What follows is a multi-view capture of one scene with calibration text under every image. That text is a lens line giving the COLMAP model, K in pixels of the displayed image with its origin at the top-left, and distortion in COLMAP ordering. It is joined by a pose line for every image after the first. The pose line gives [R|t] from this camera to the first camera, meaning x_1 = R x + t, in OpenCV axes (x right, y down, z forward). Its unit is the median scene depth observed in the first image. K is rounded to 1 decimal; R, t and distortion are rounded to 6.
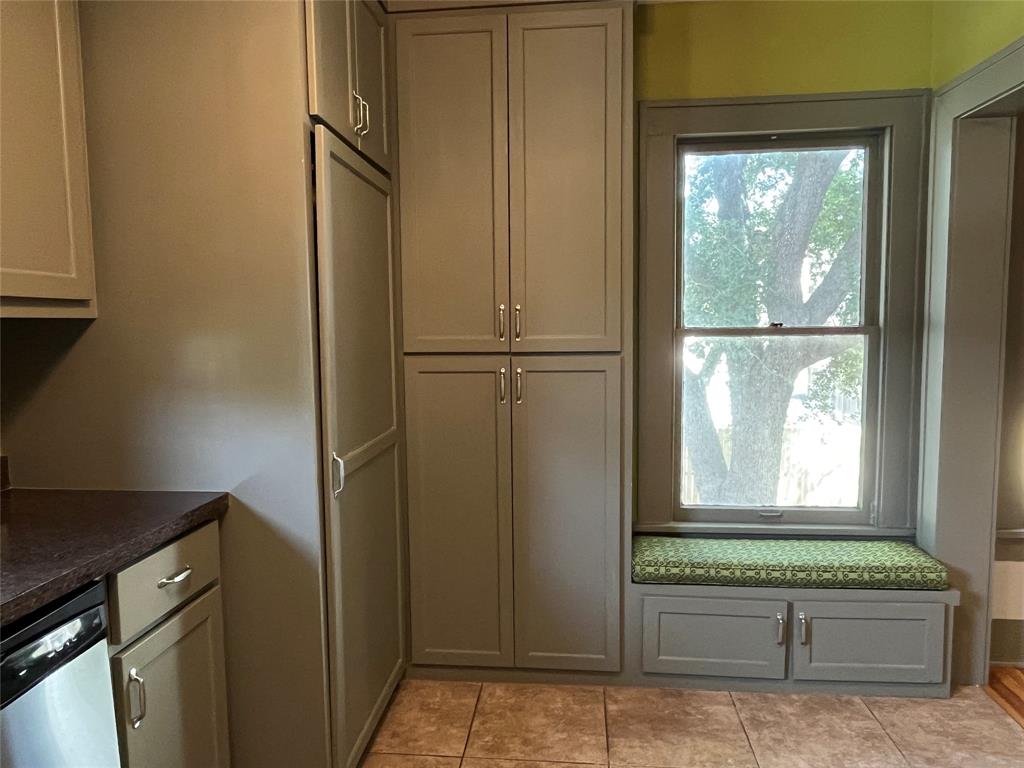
lens RADIAL K [[688.2, 0, 507.1], [0, 688.2, 381.7], [0, 0, 1]] dist [-0.002952, -0.000929]
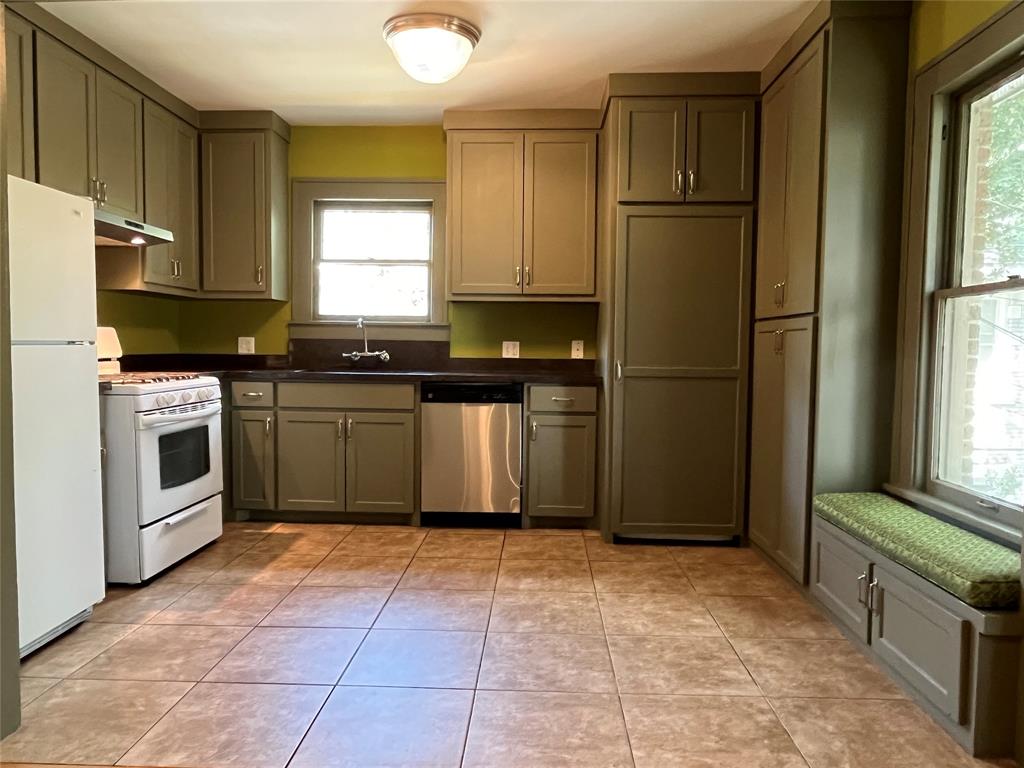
lens RADIAL K [[688.2, 0, 504.5], [0, 688.2, 386.3], [0, 0, 1]] dist [-0.002952, -0.000929]
pose [[0.052507, 0.067562, -0.996332, 1.336078], [-0.099174, 0.993129, 0.062118, 0.063643], [0.993684, 0.095549, 0.058847, 0.407172]]
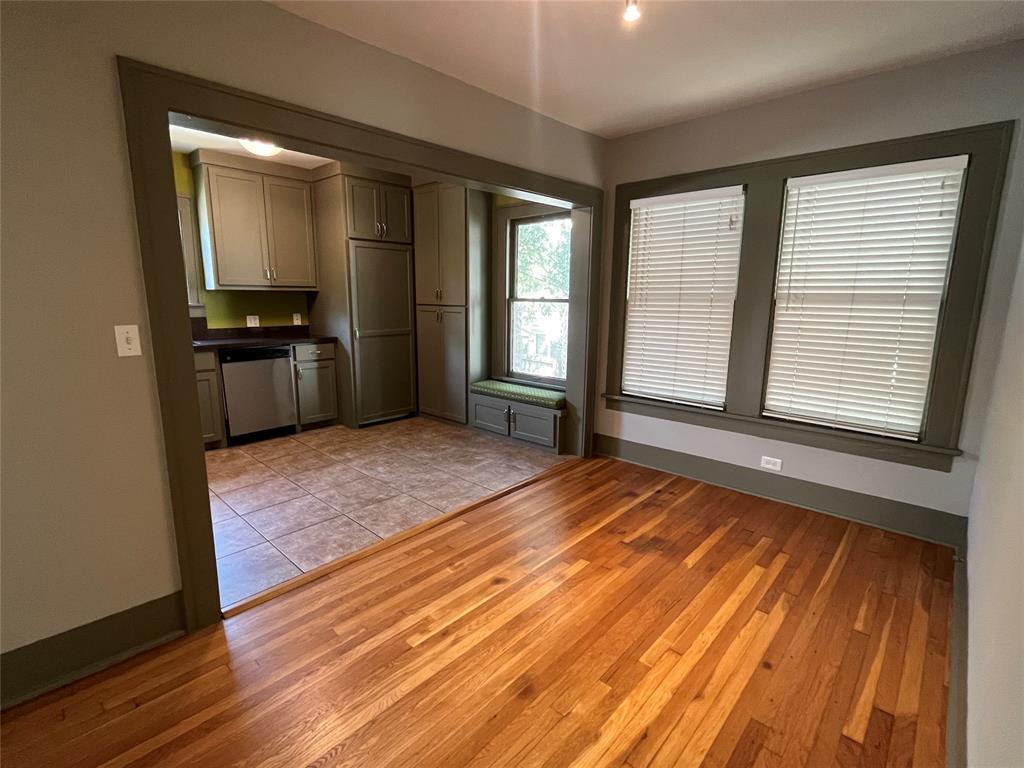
lens RADIAL K [[481.2, 0, 508.2], [0, 481.2, 381.0], [0, 0, 1]] dist [-0.002316, -0.000466]
pose [[0.794016, 0.124445, -0.595022, 1.475777], [-0.070326, 0.991054, 0.113426, 0.024458], [0.603815, -0.048217, 0.795665, -0.435709]]
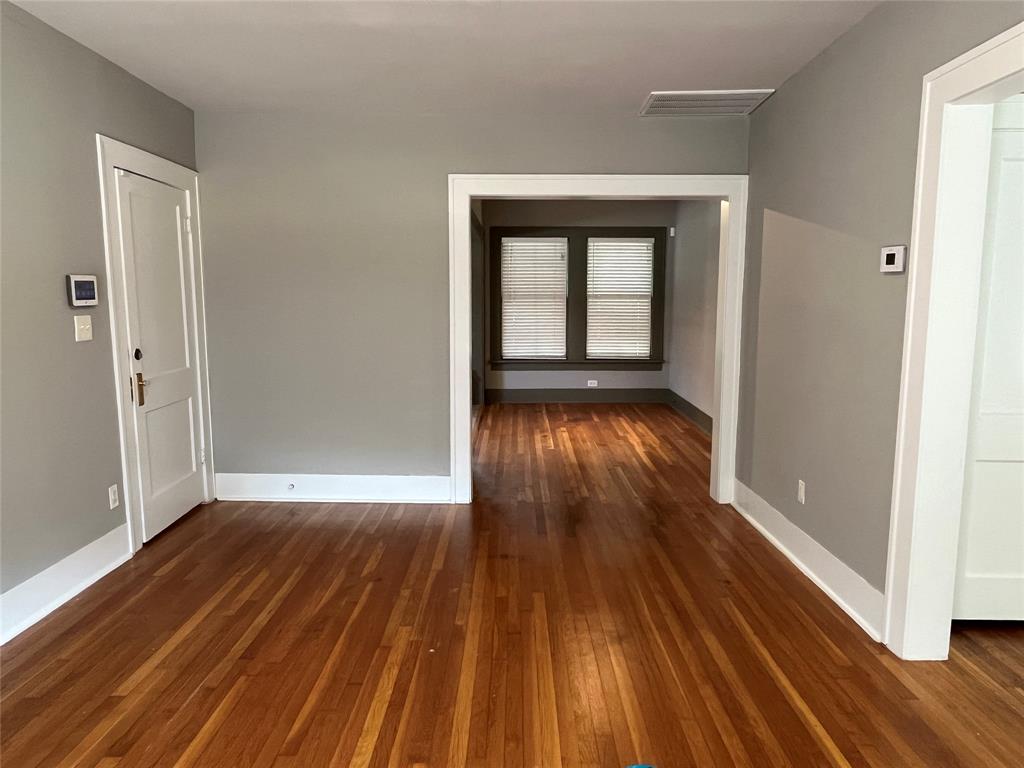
lens RADIAL K [[688.2, 0, 510.4], [0, 688.2, 379.9], [0, 0, 1]] dist [-0.002952, -0.000929]
pose [[0.995921, 0.002522, 0.090200, 0.541105], [-0.006004, 0.999246, 0.038350, 0.194926], [-0.090035, -0.038735, 0.995185, -2.485481]]
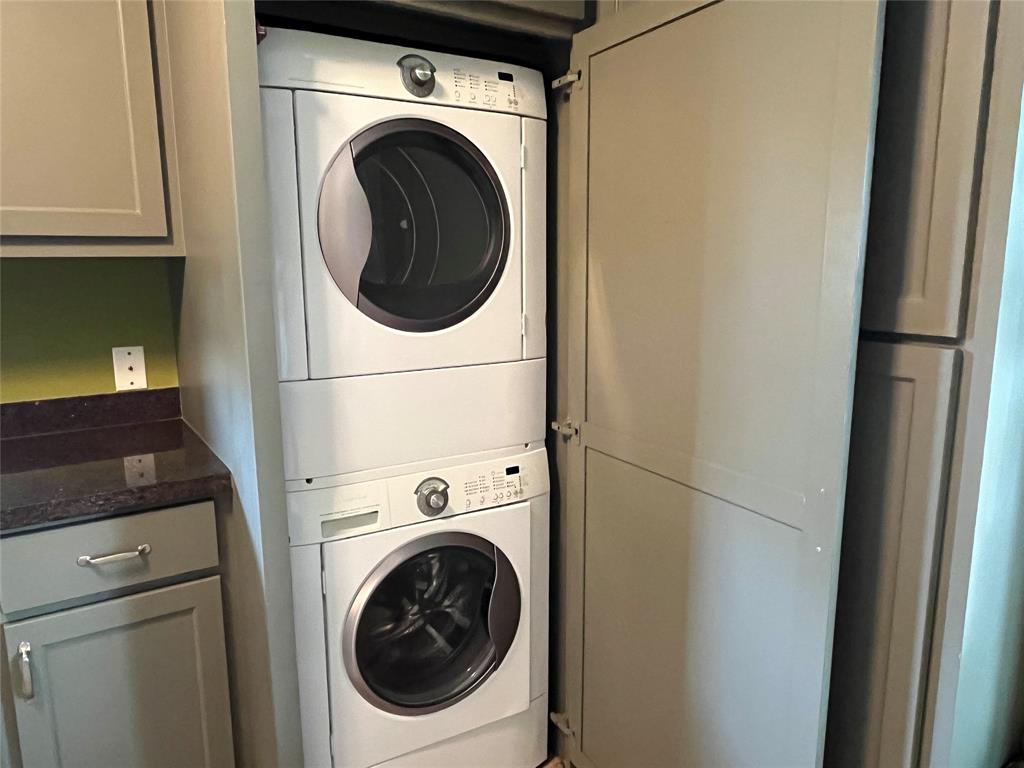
lens RADIAL K [[688.2, 0, 505.5], [0, 688.2, 377.6], [0, 0, 1]] dist [-0.002952, -0.000929]
pose [[0.642757, 0.132284, -0.754563, 0.299806], [-0.068765, 0.990965, 0.115152, -0.049325], [0.762978, -0.022127, 0.646046, 0.531991]]
